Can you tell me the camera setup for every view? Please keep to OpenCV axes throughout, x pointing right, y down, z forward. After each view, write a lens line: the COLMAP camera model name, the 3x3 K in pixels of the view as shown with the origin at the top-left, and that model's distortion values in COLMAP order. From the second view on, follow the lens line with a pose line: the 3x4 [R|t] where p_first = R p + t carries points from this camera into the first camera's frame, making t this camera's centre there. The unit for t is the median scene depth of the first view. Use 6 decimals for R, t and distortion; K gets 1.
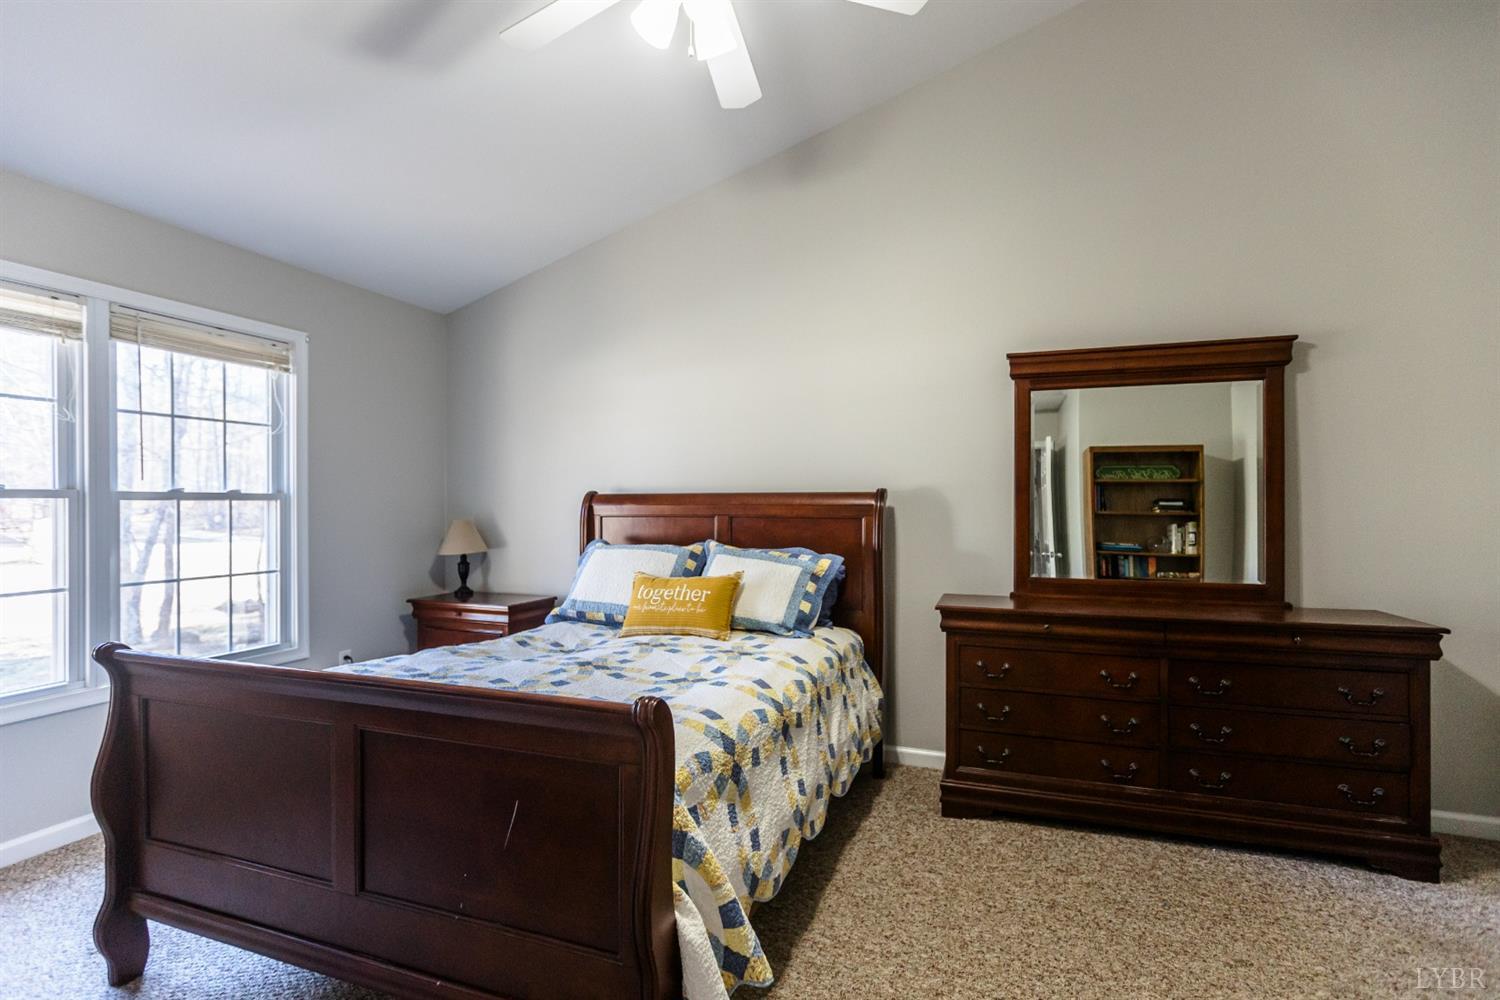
lens RADIAL K [[693.3, 0, 751.3], [0, 693.3, 509.6], [0, 0, 1]] dist [0.009165, 0.000219]
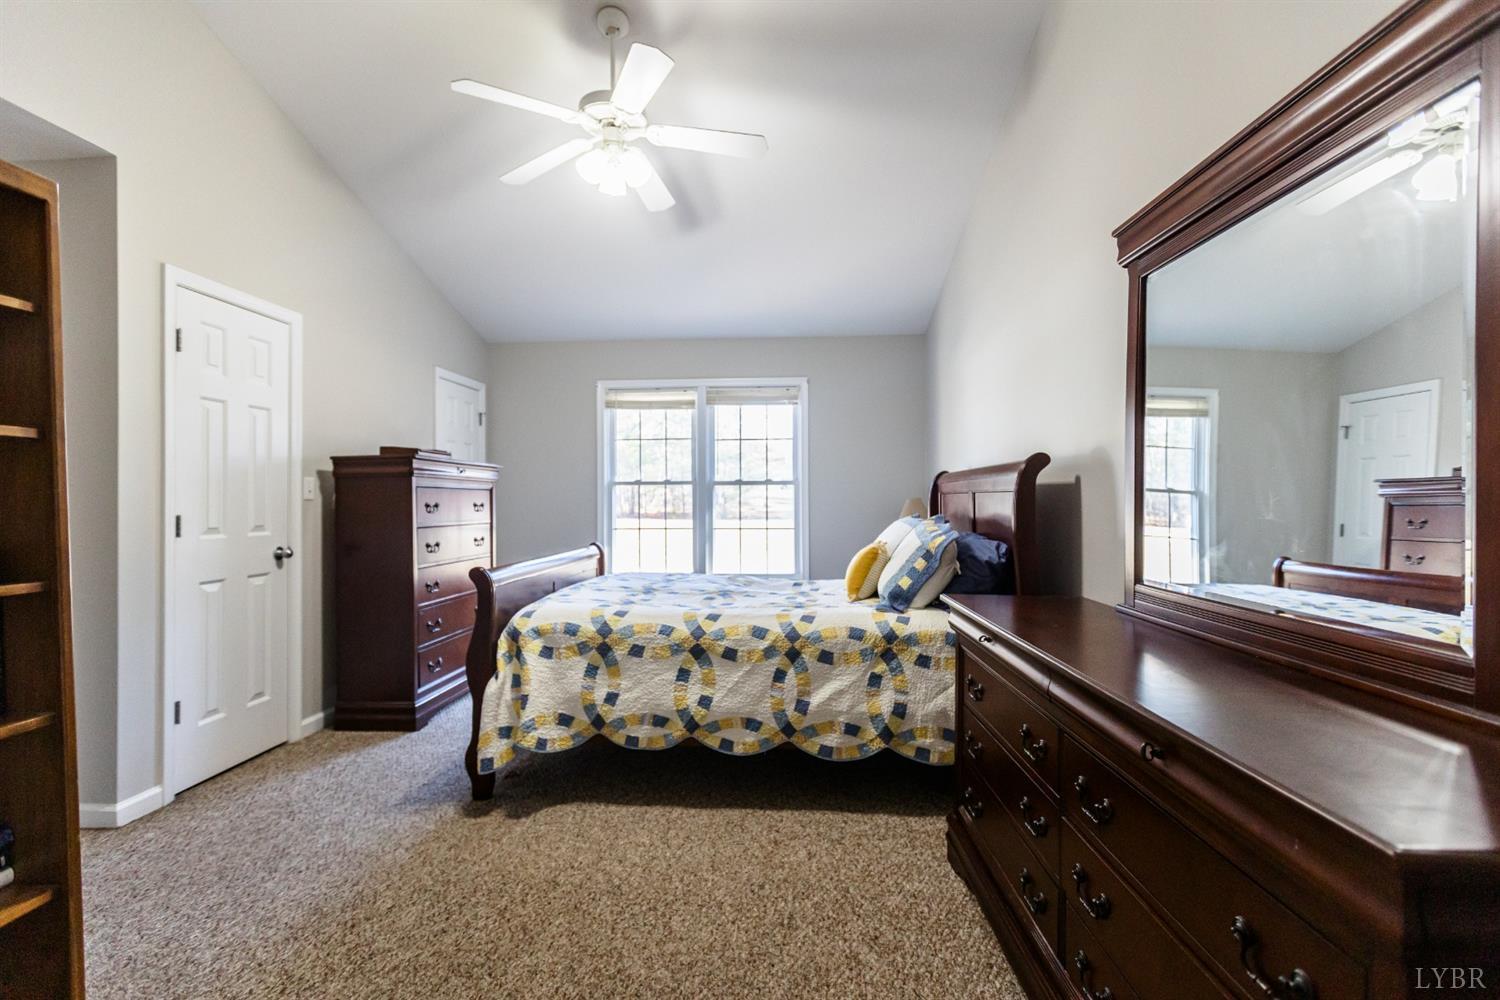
lens RADIAL K [[661.2, 0, 747.5], [0, 661.2, 498.7], [0, 0, 1]] dist [0.000154, -0.000019]
pose [[0.298594, -0.000430, -0.954380, 0.881858], [-0.006511, 0.999976, -0.002487, 0.027509], [0.954358, 0.006957, 0.298584, 0.515418]]
